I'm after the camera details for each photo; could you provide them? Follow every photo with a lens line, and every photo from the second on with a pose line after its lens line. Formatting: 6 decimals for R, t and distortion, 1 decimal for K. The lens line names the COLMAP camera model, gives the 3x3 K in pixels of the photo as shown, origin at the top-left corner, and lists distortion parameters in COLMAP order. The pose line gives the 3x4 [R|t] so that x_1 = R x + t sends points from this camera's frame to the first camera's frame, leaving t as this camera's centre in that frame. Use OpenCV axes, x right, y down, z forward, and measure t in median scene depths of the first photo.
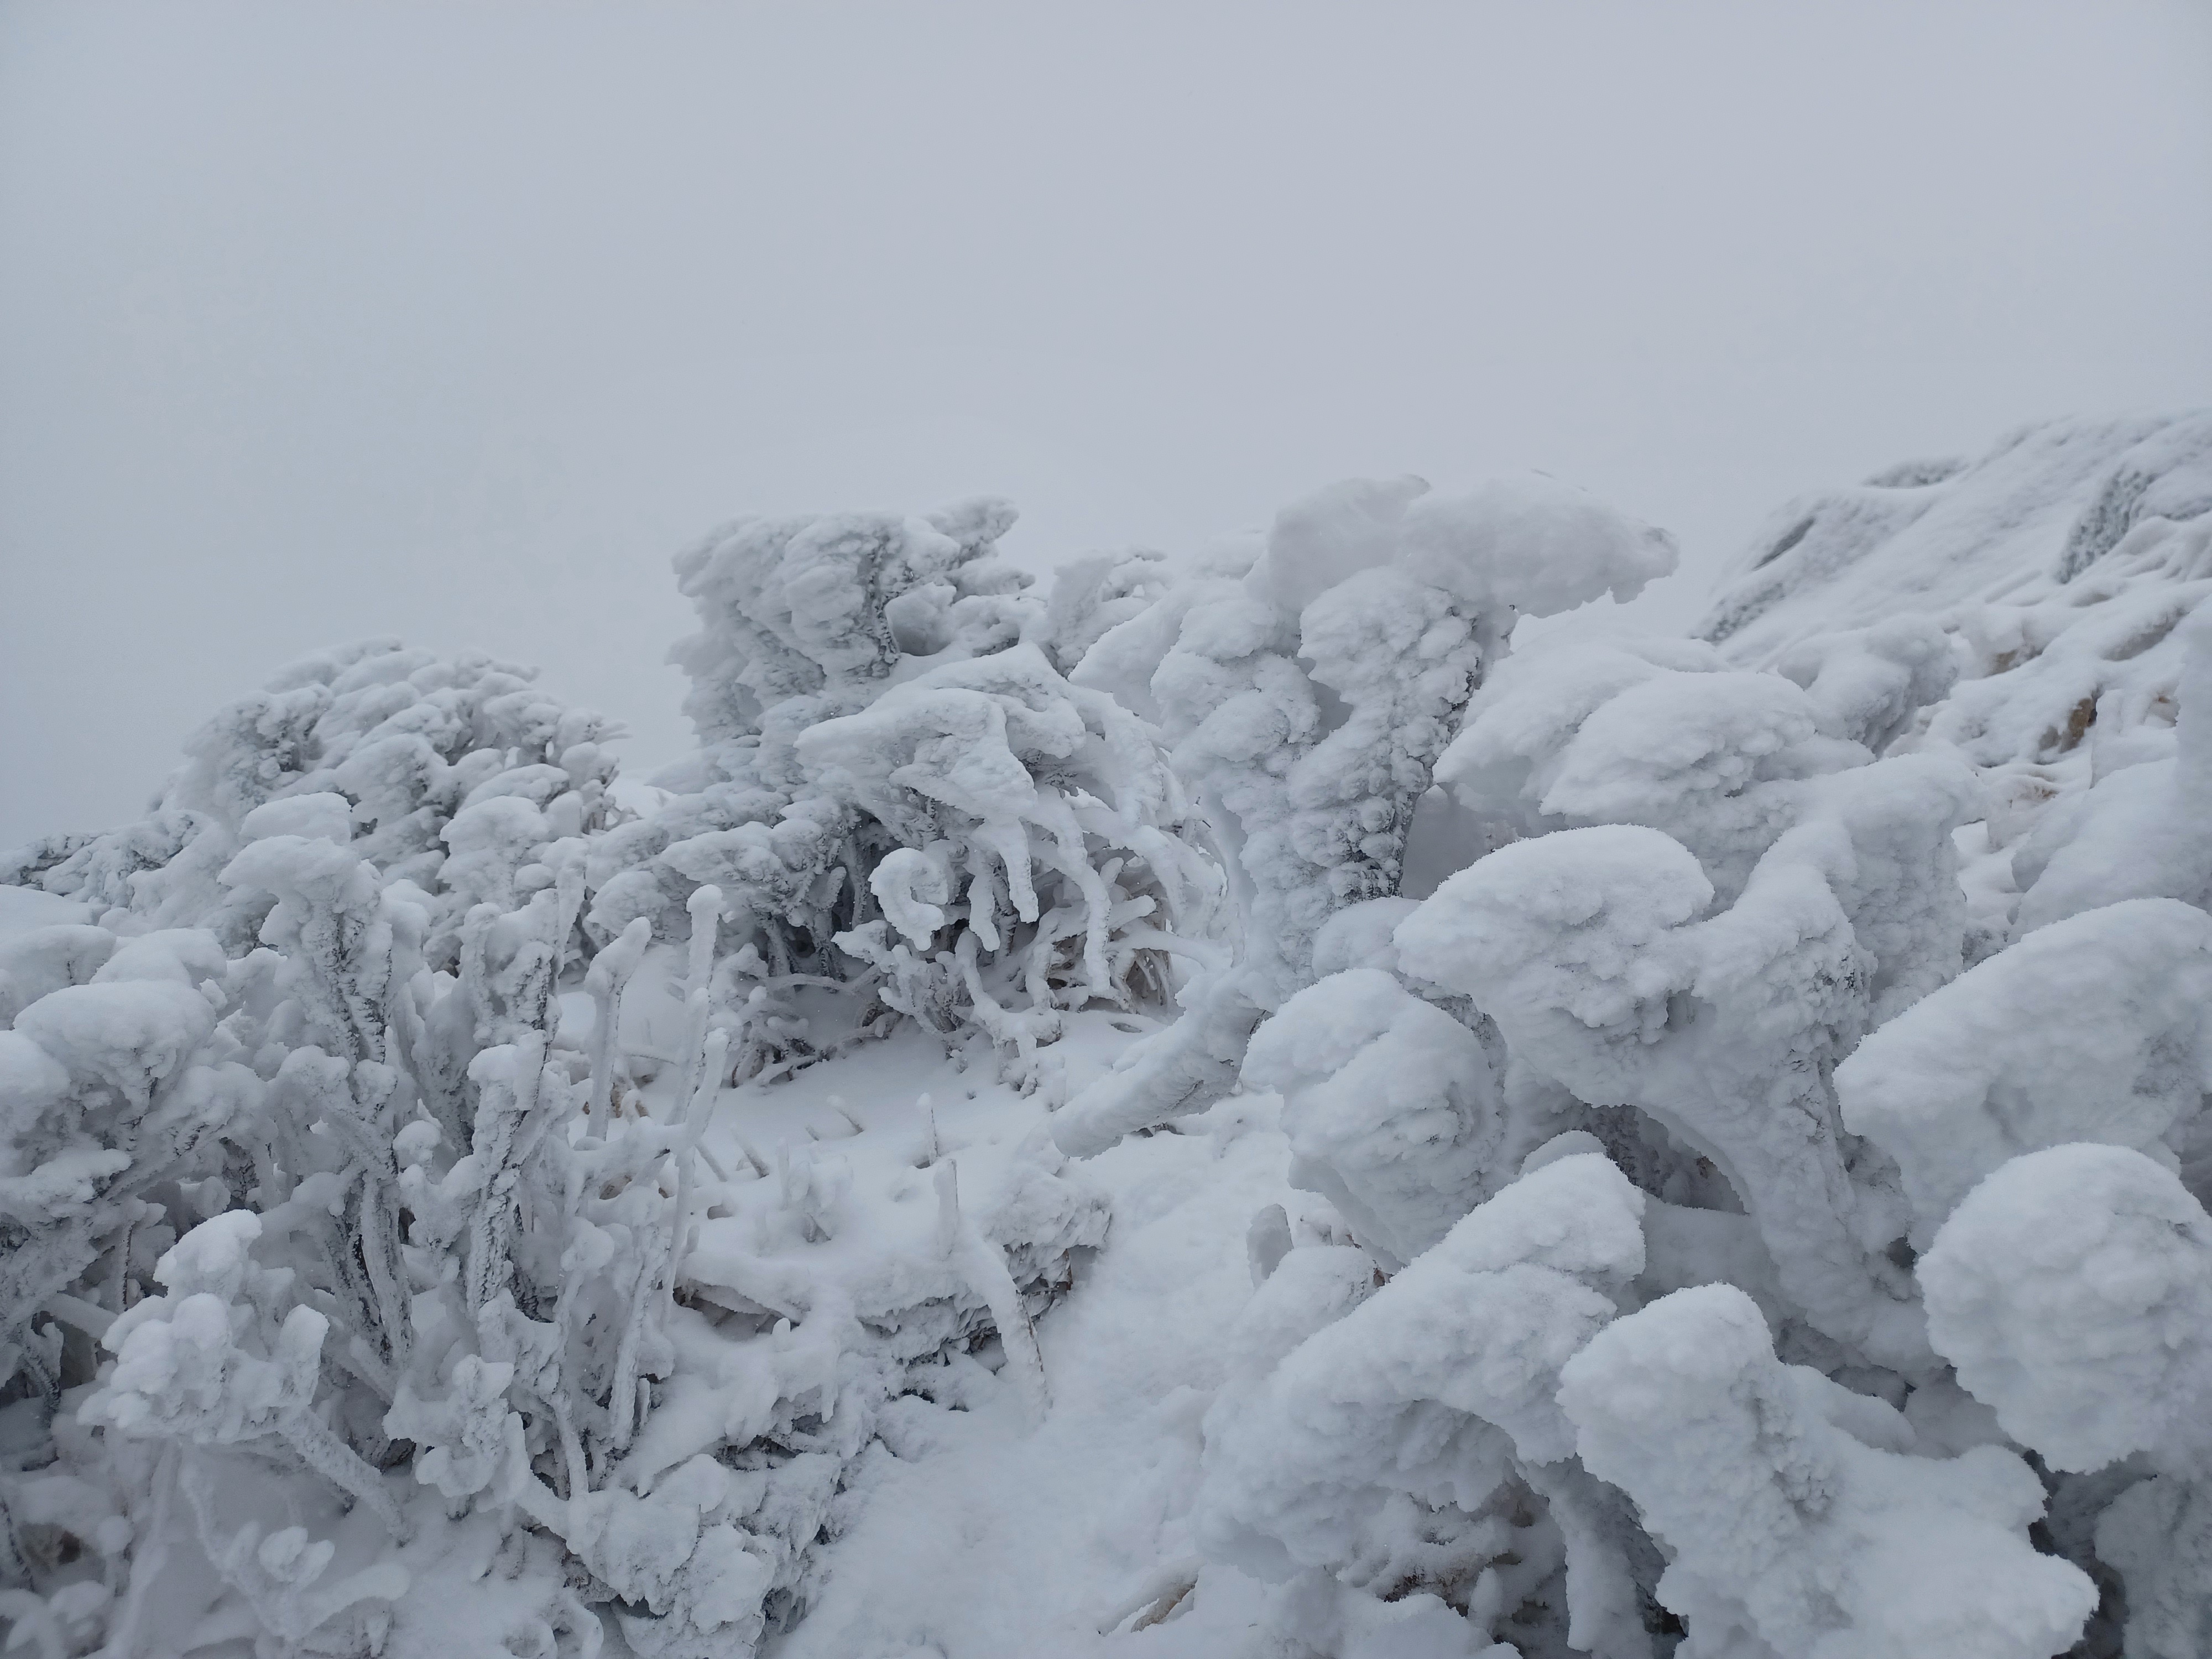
lens RADIAL K [[1623.7, 0, 1113.0], [0, 1623.7, 842.7], [0, 0, 1]] dist [0.022654, -0.012622]
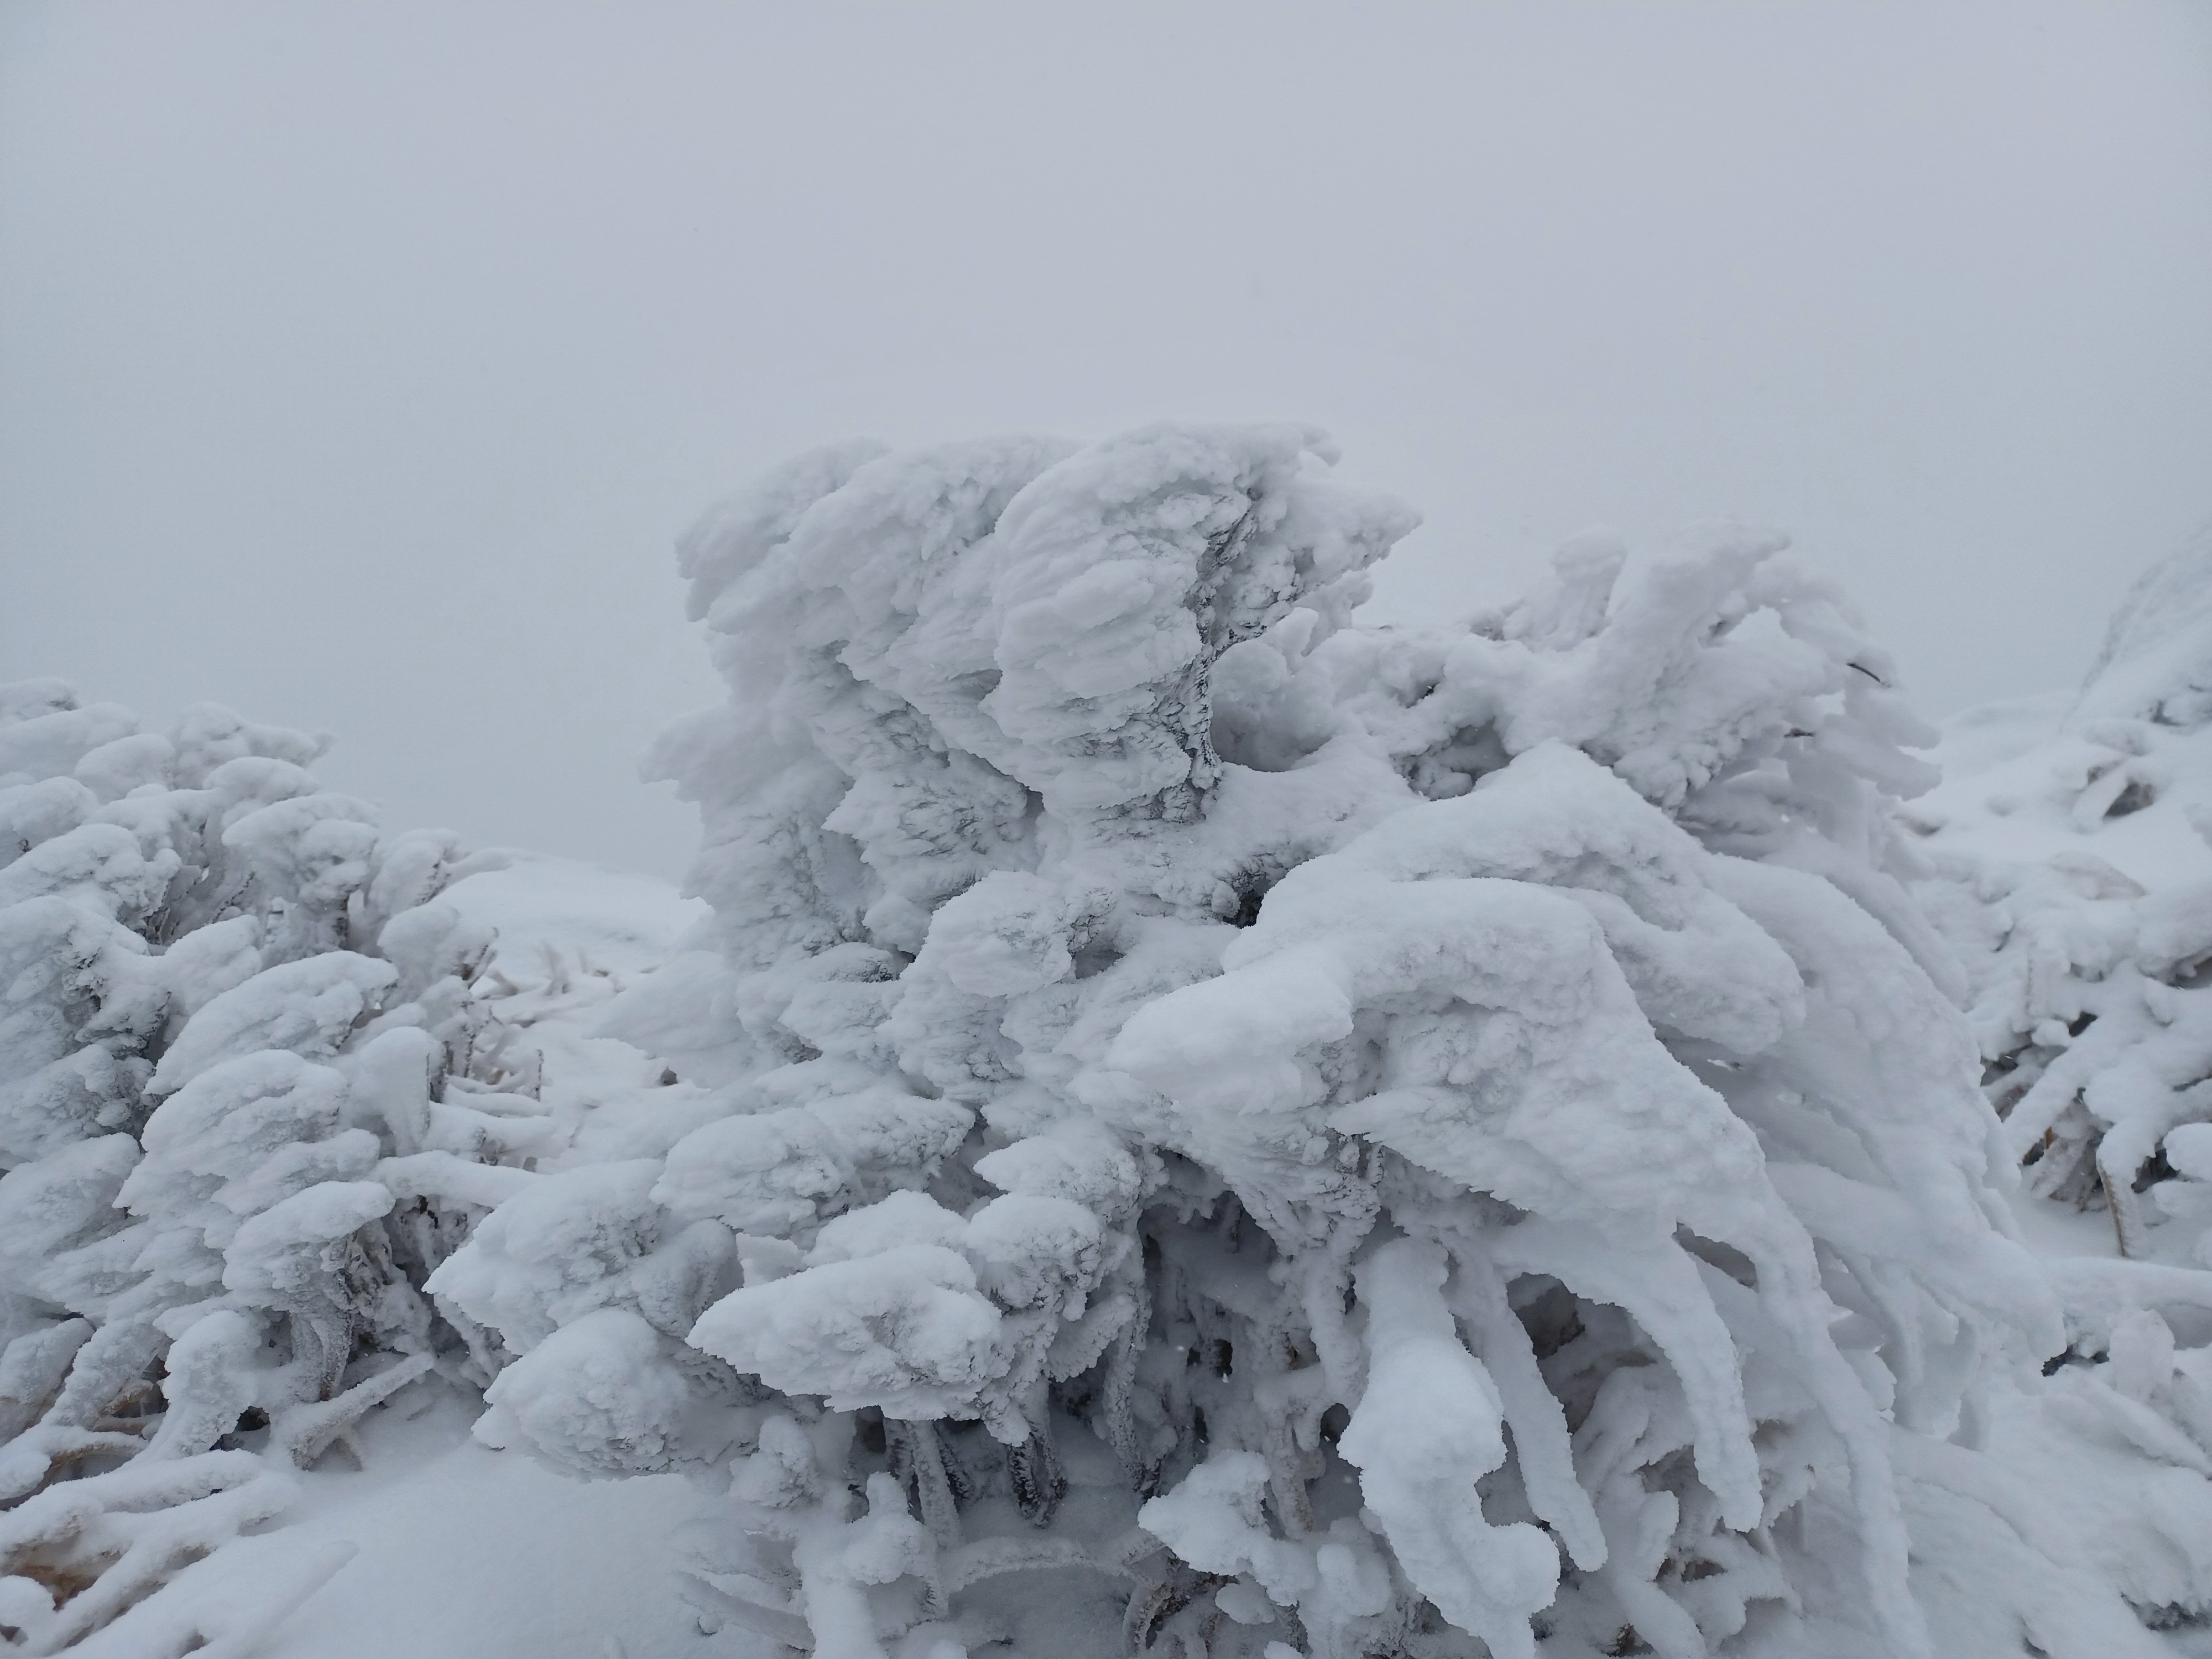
lens RADIAL K [[1623.7, 0, 1102.4], [0, 1623.7, 809.1], [0, 0, 1]] dist [0.022654, -0.012622]
pose [[0.993820, -0.008417, 0.110682, -0.211314], [0.010909, 0.999700, -0.021930, -0.095910], [-0.110464, 0.023002, 0.993614, 0.577000]]
